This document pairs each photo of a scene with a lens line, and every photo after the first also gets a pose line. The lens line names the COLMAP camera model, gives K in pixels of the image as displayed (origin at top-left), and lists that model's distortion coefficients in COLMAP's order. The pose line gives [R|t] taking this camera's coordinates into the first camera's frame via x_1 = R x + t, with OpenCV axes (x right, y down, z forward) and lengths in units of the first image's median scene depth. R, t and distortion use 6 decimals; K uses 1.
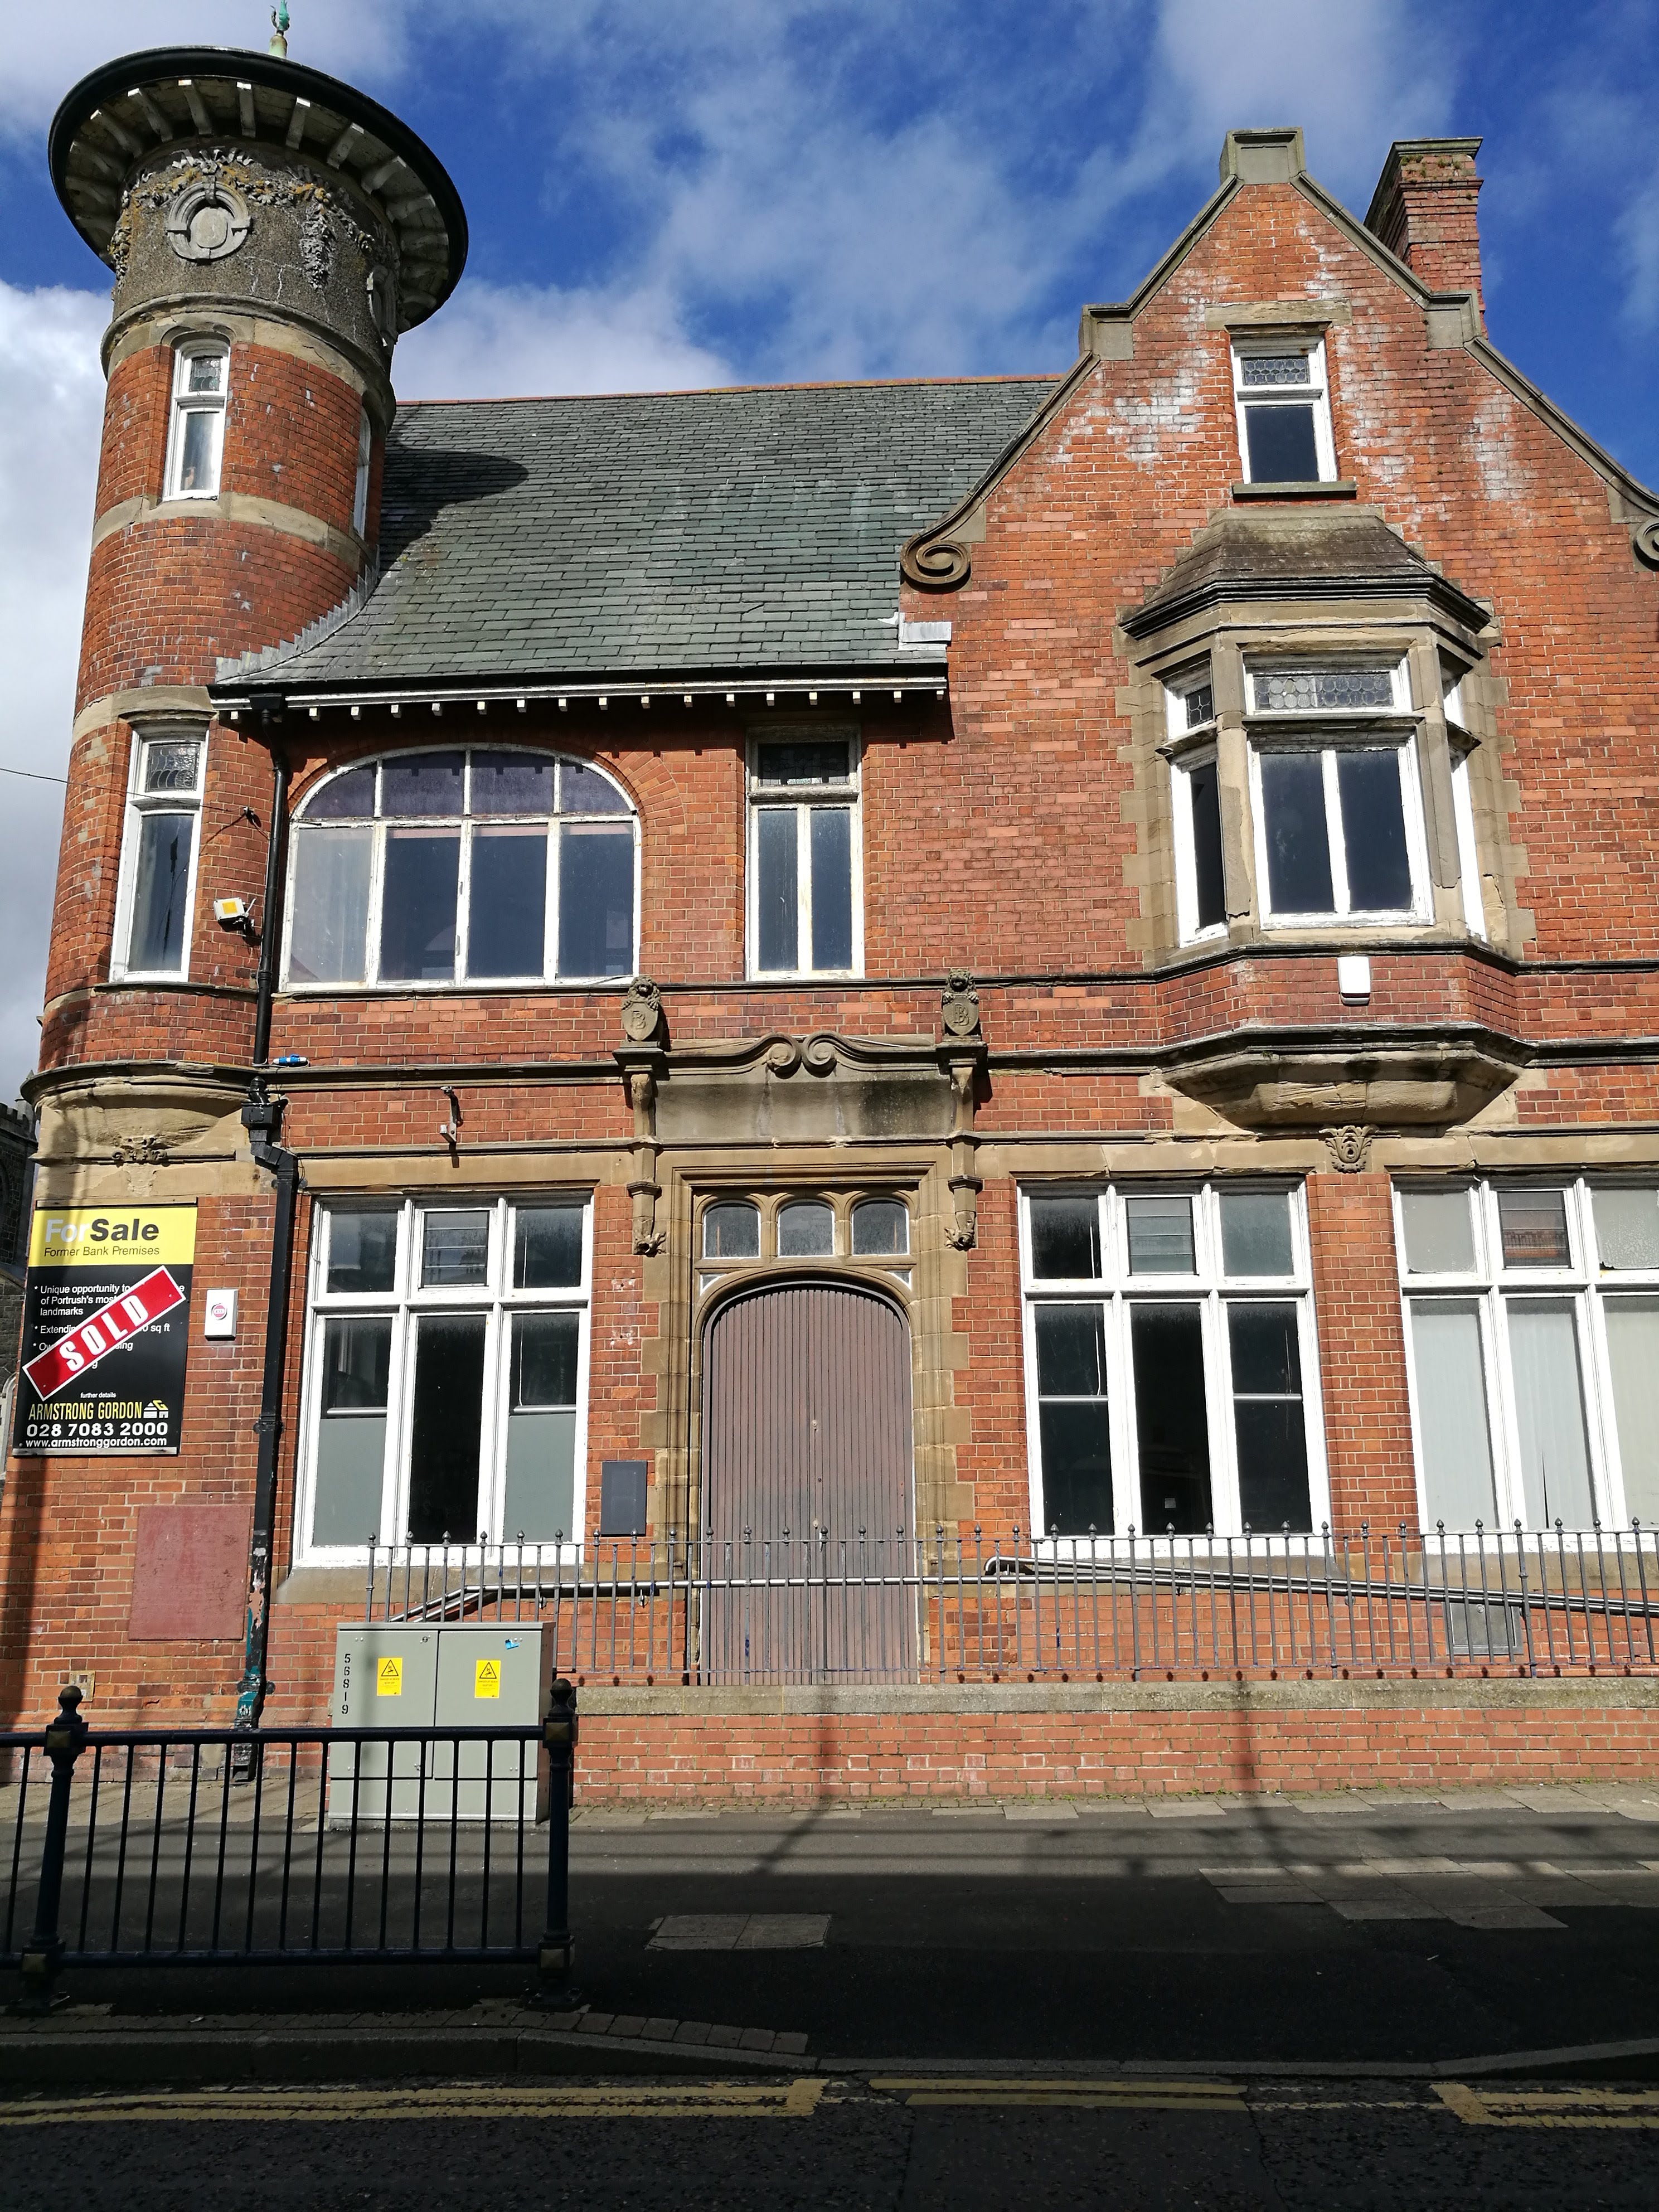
lens RADIAL K [[1701.8, 0, 832.2], [0, 1701.8, 1146.4], [0, 0, 1]] dist [0.085316, -0.290860]
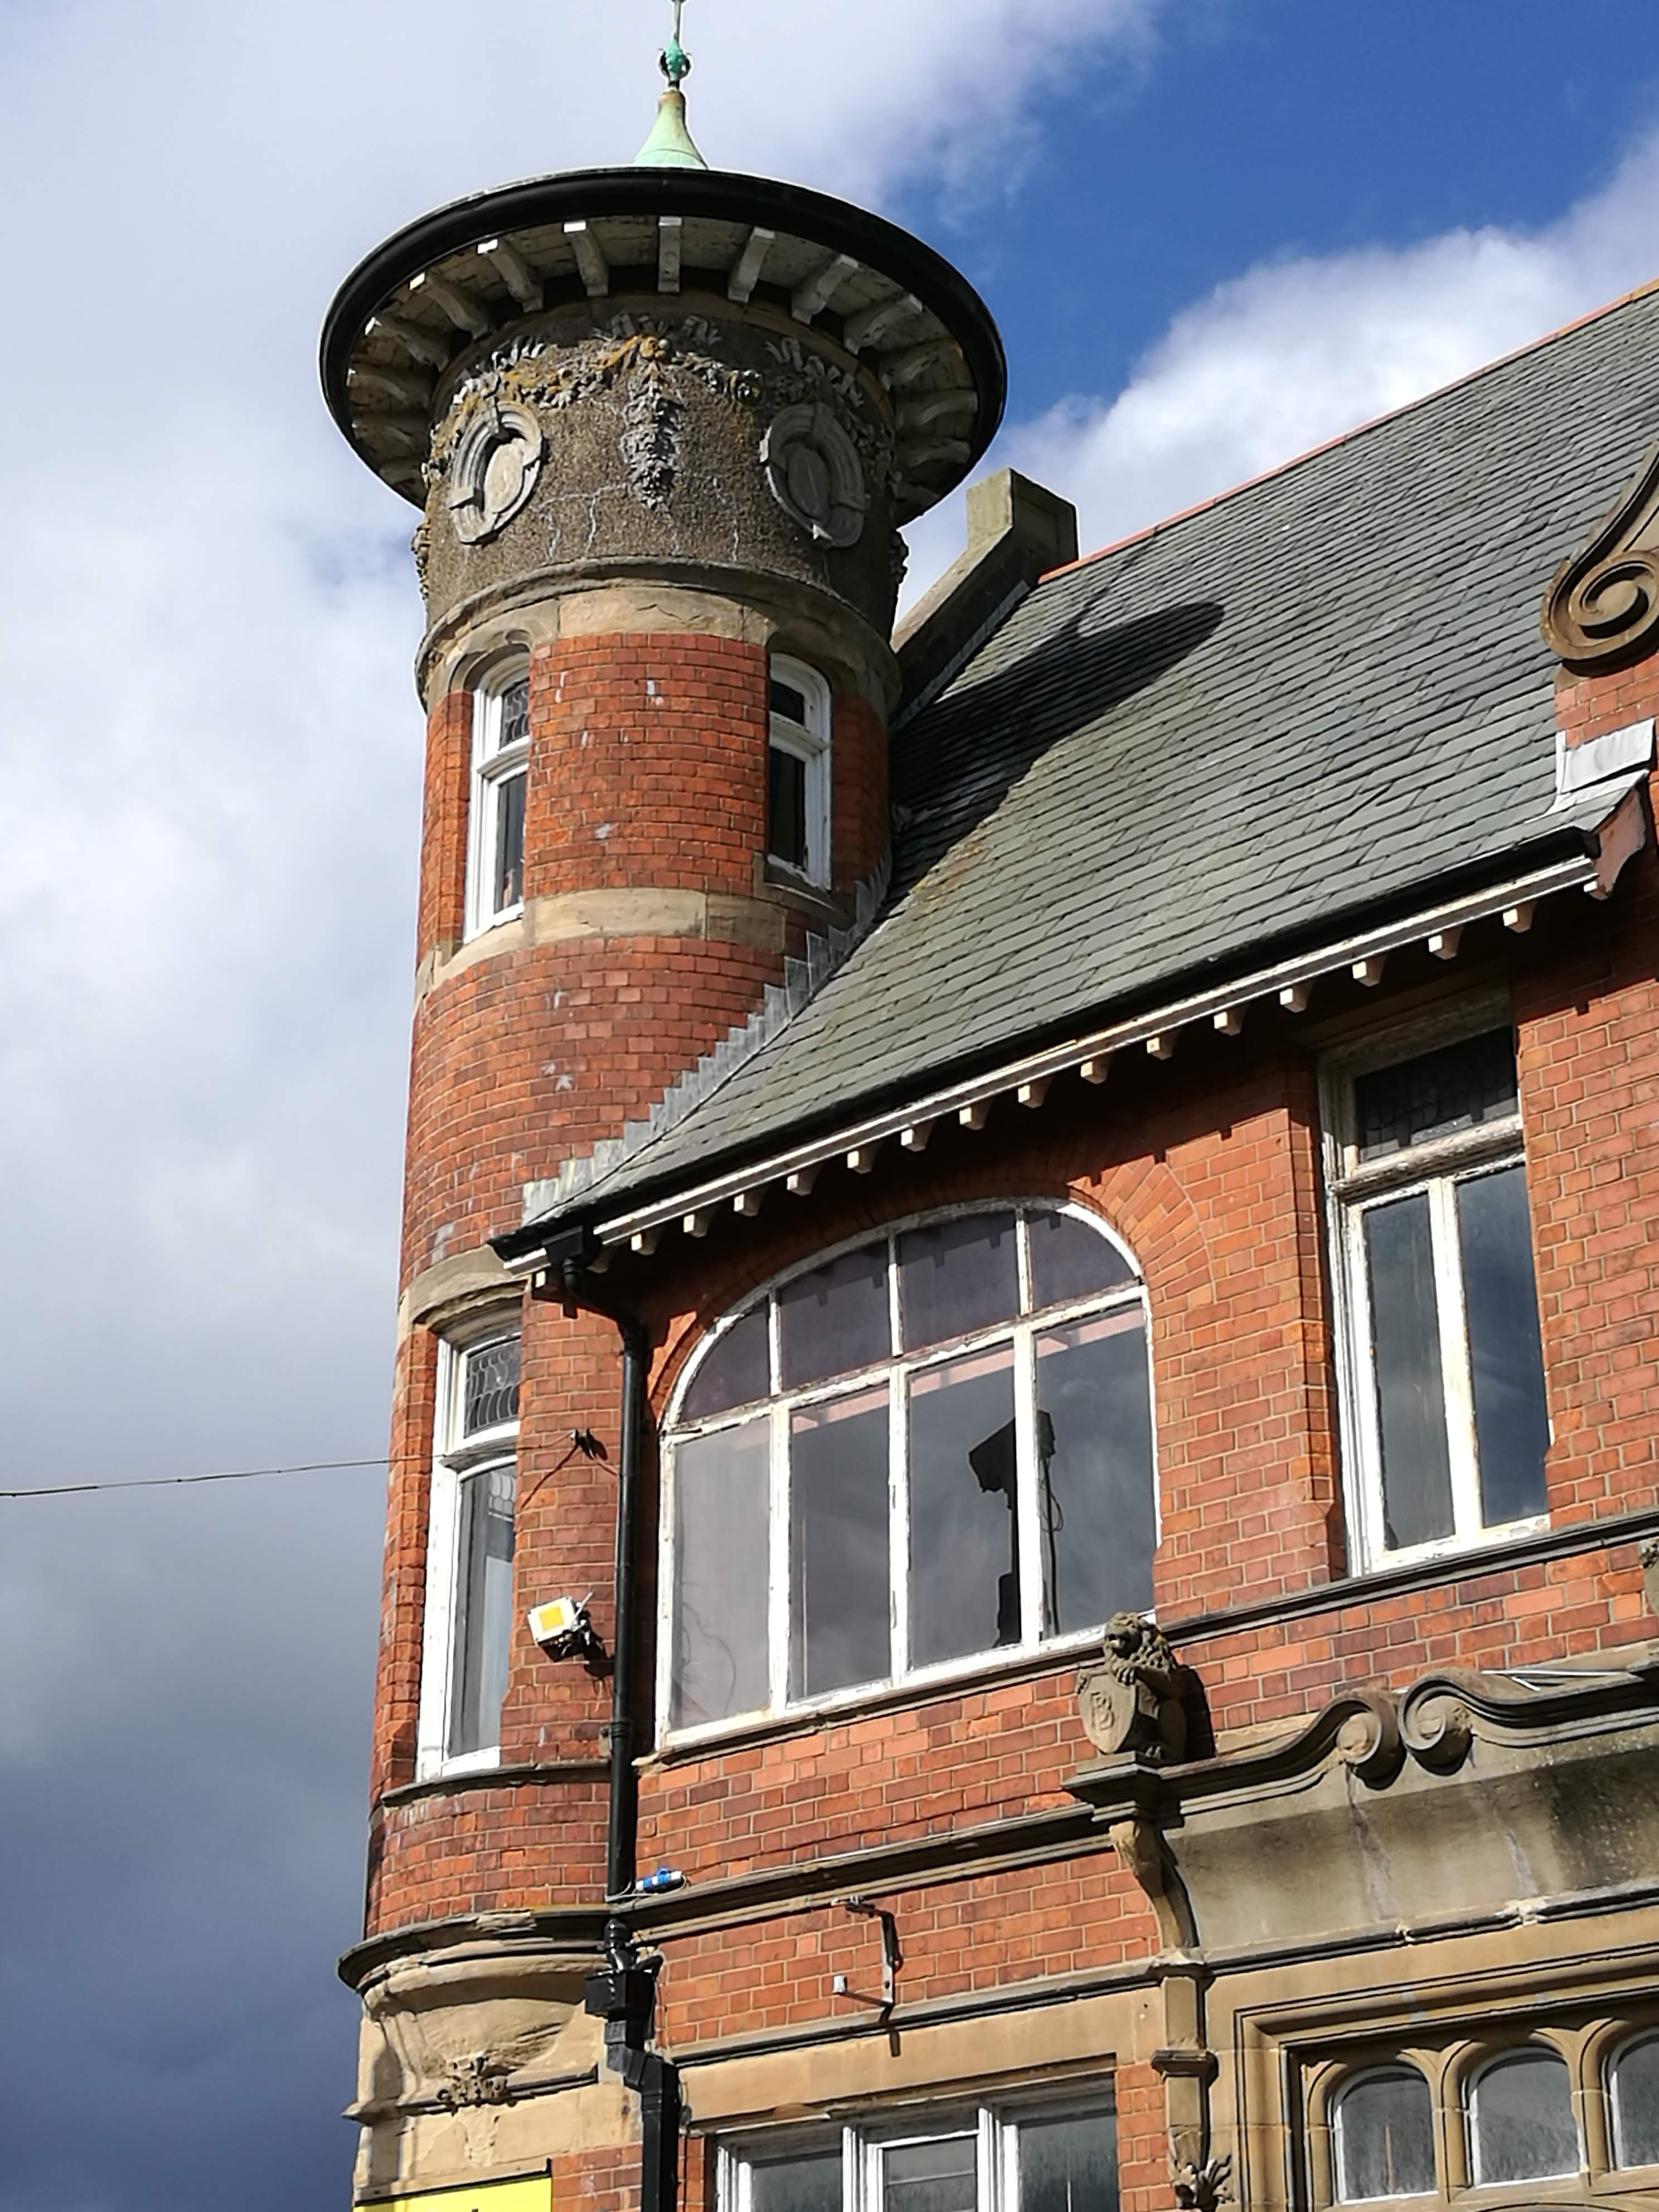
lens RADIAL K [[3599.2, 0, 829.5], [0, 3599.2, 1106.0], [0, 0, 1]] dist [0.063112, 0.004067]
pose [[0.762887, -0.259643, -0.592105, 0.462625], [0.136621, 0.959877, -0.244888, 0.001655], [0.631932, 0.105928, 0.767751, 0.128103]]
